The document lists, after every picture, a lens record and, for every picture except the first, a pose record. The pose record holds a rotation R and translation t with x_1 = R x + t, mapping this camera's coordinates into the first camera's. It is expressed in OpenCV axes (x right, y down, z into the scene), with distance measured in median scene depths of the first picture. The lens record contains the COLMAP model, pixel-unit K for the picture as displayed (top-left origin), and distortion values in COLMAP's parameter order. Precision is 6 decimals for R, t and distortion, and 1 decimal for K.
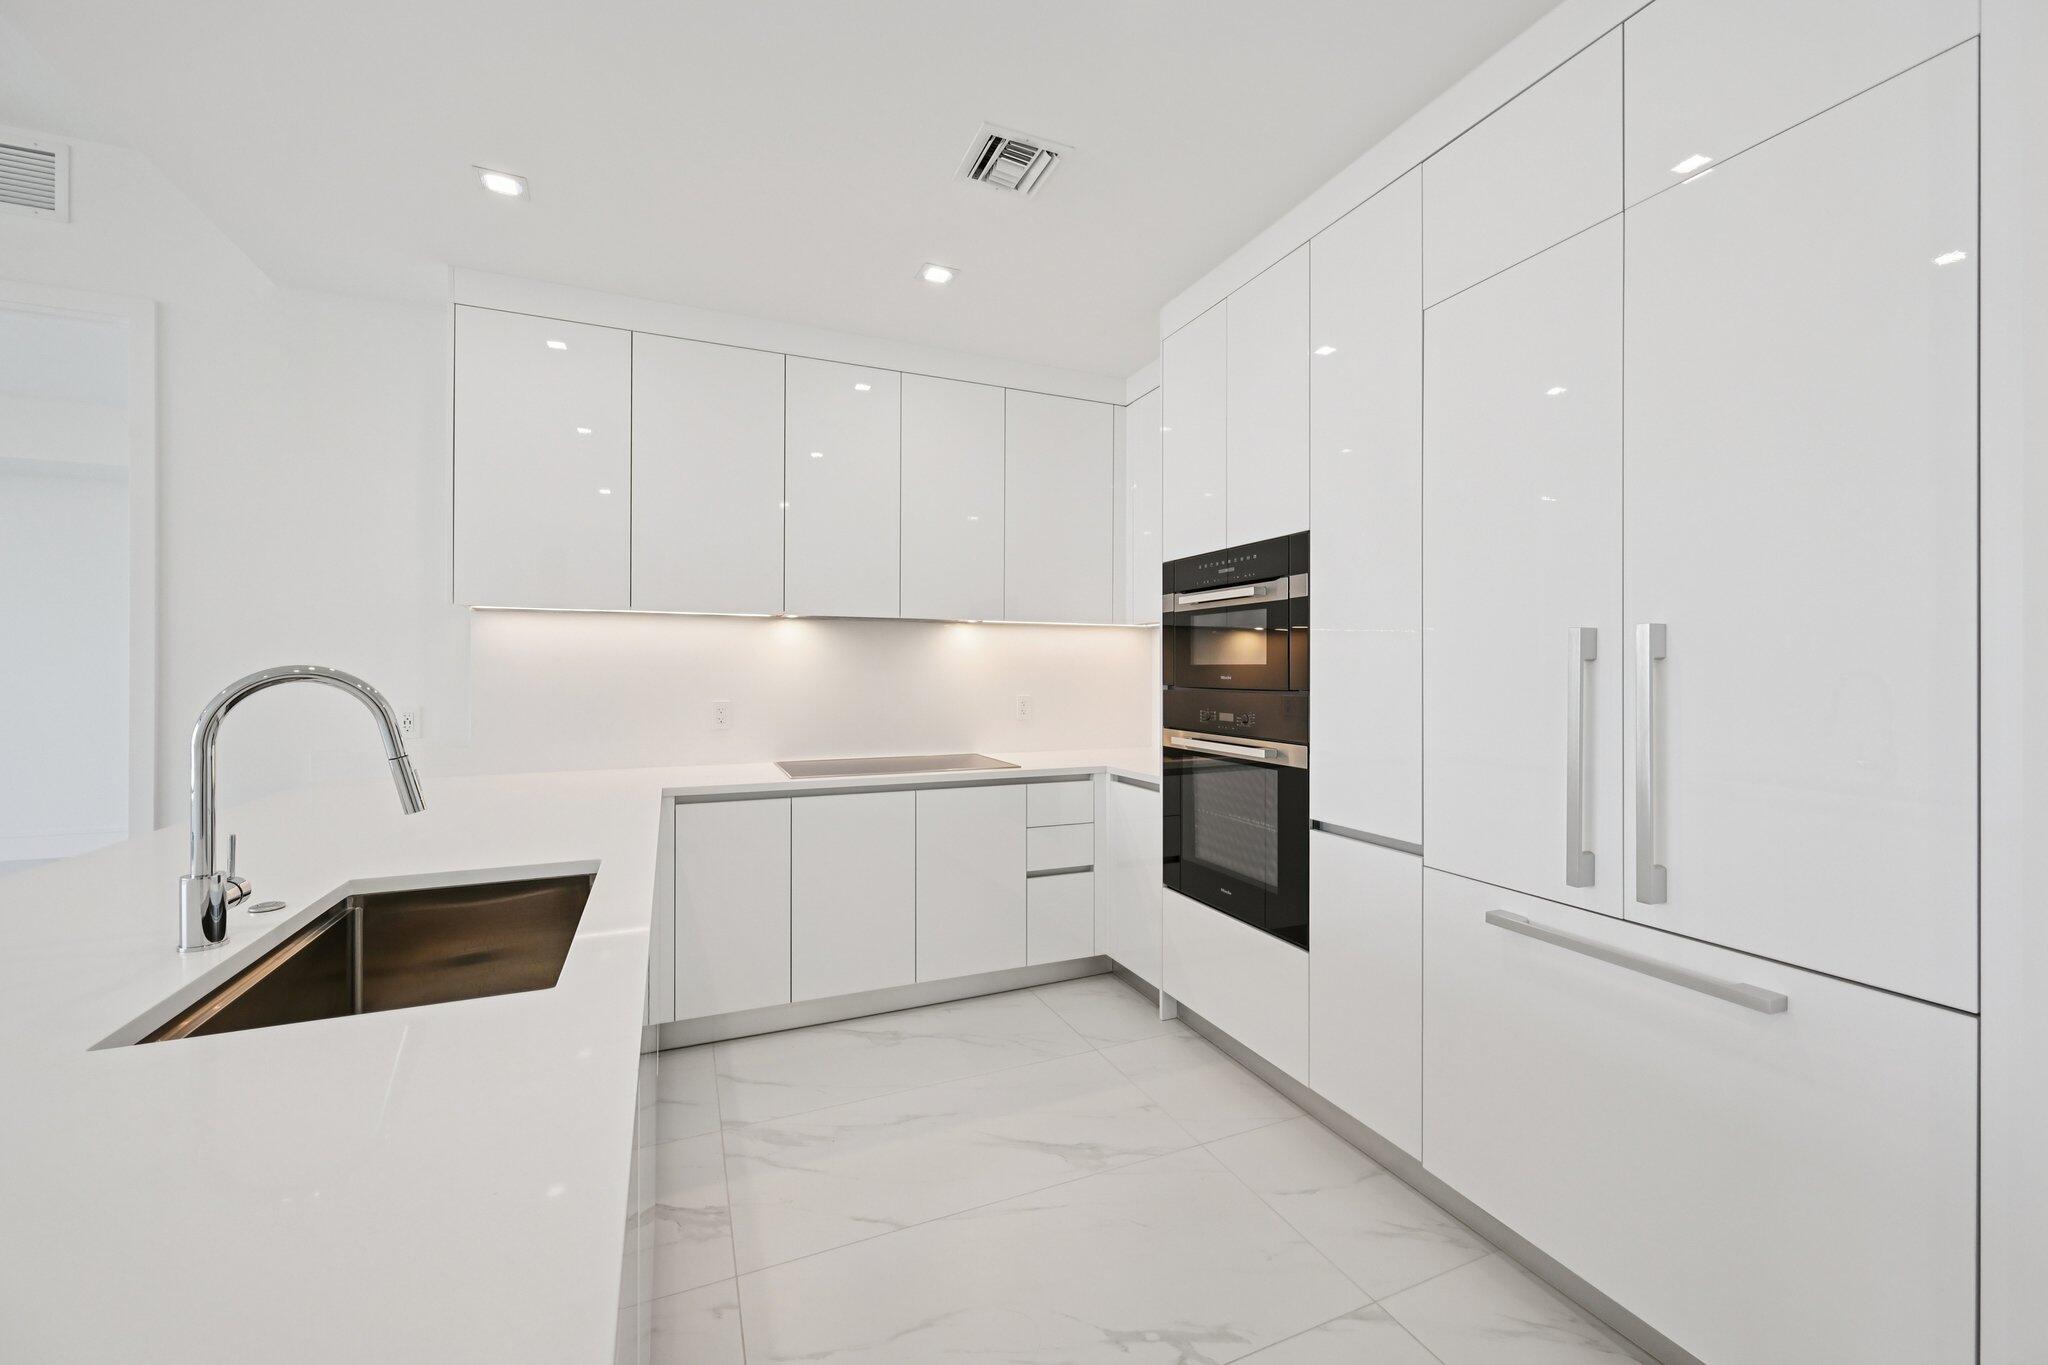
lens RADIAL K [[803.4, 0, 1024.0], [0, 803.4, 682.5], [0, 0, 1]] dist [-0.000307, -0.000002]
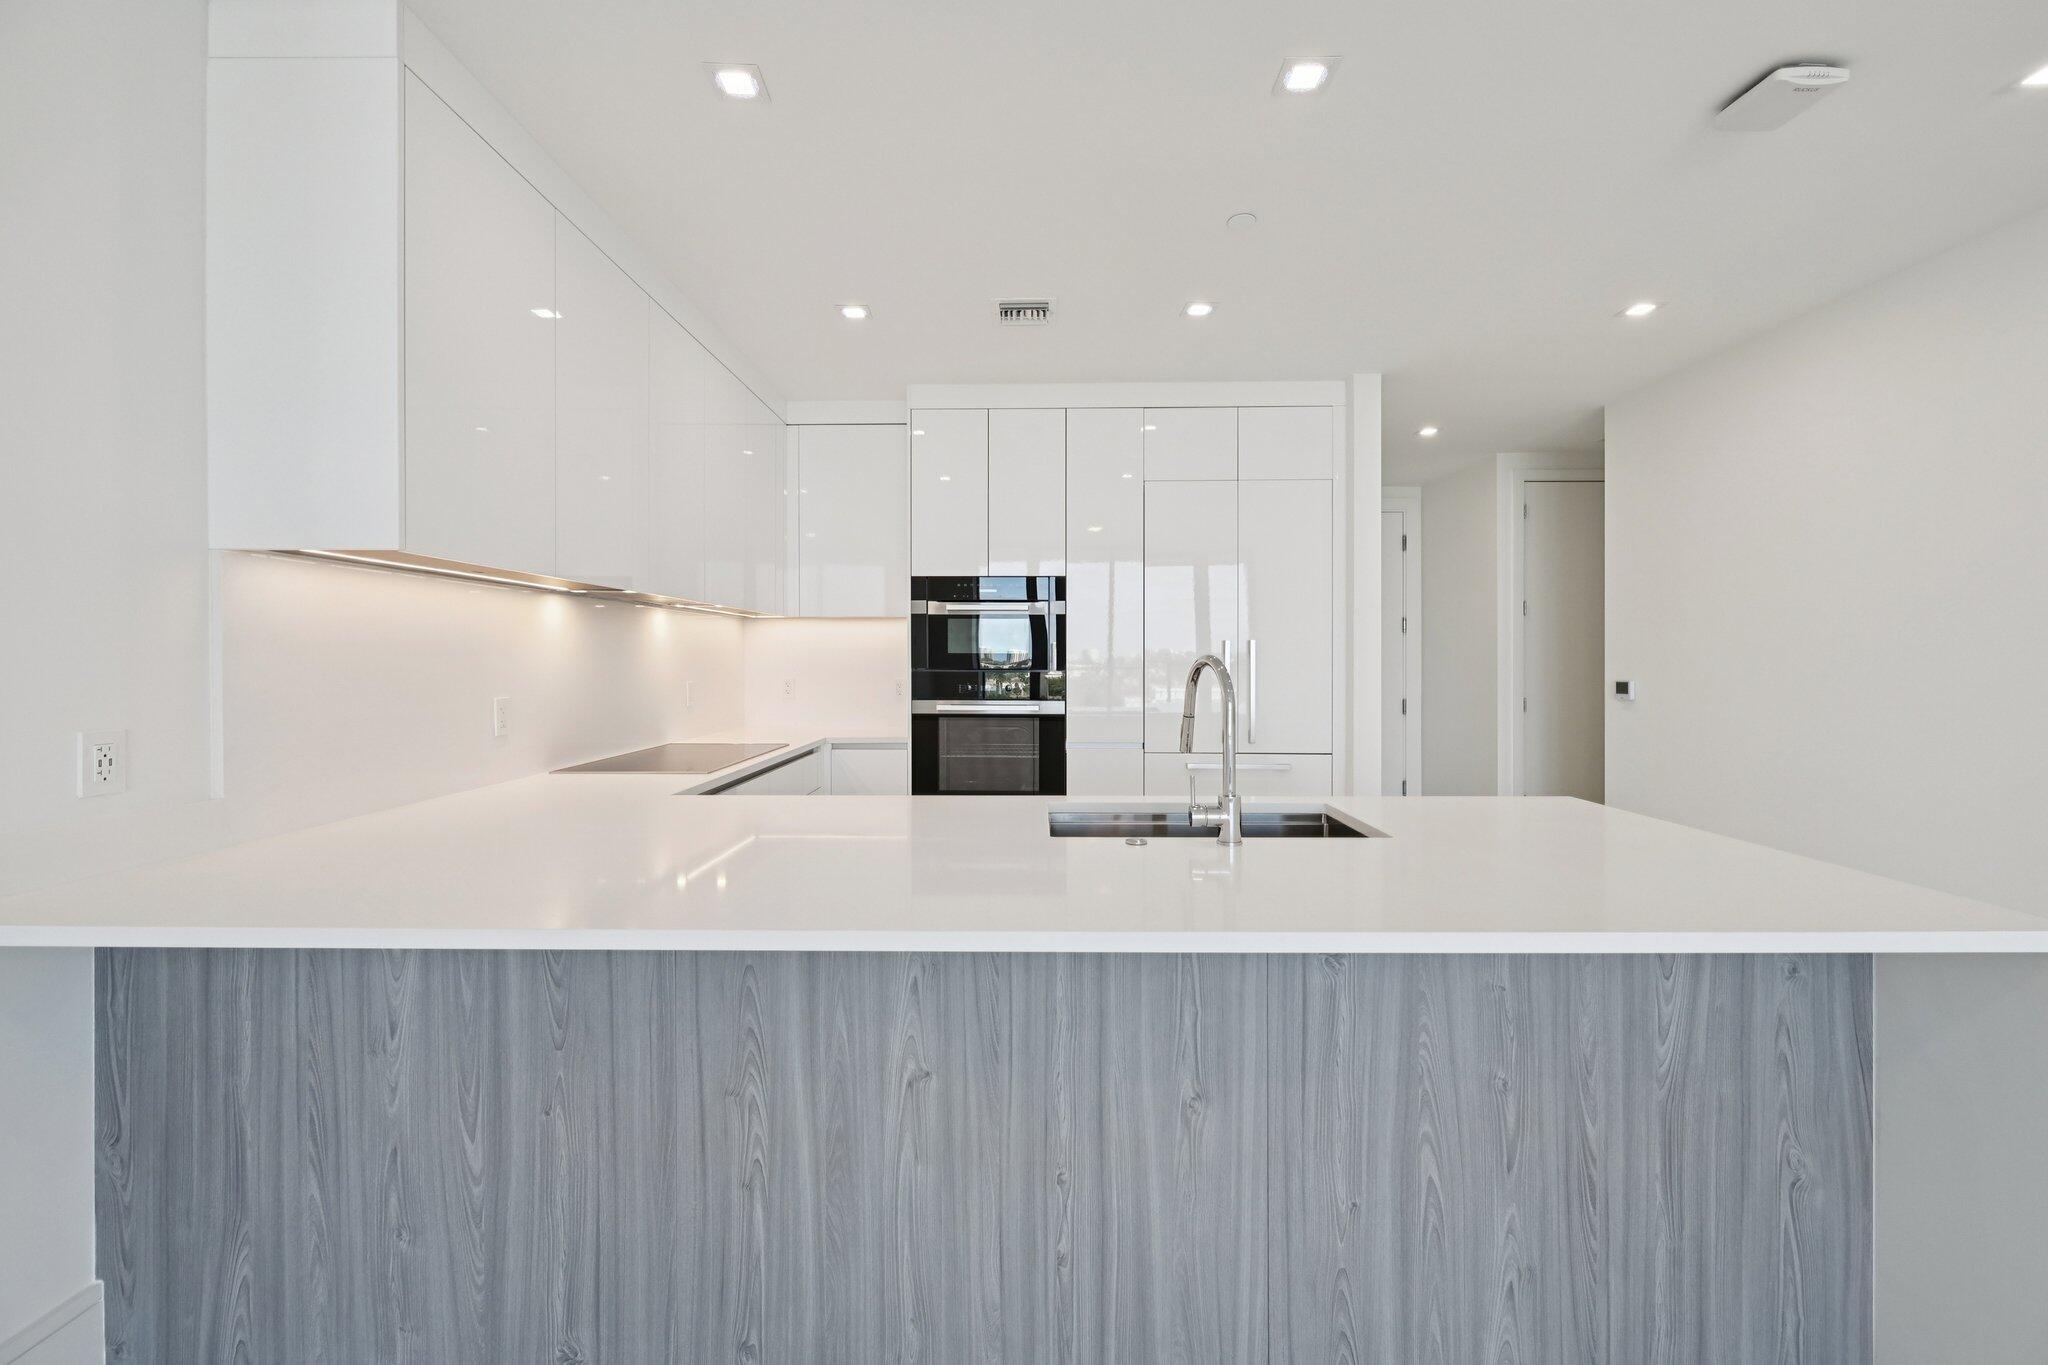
lens RADIAL K [[807.9, 0, 1021.5], [0, 807.9, 665.2], [0, 0, 1]] dist [-0.001318, -0.000689]
pose [[0.406192, -0.002644, 0.913784, -0.972577], [0.010356, 0.999945, -0.001710, 0.002759], [-0.913729, 0.010158, 0.406197, 0.295023]]
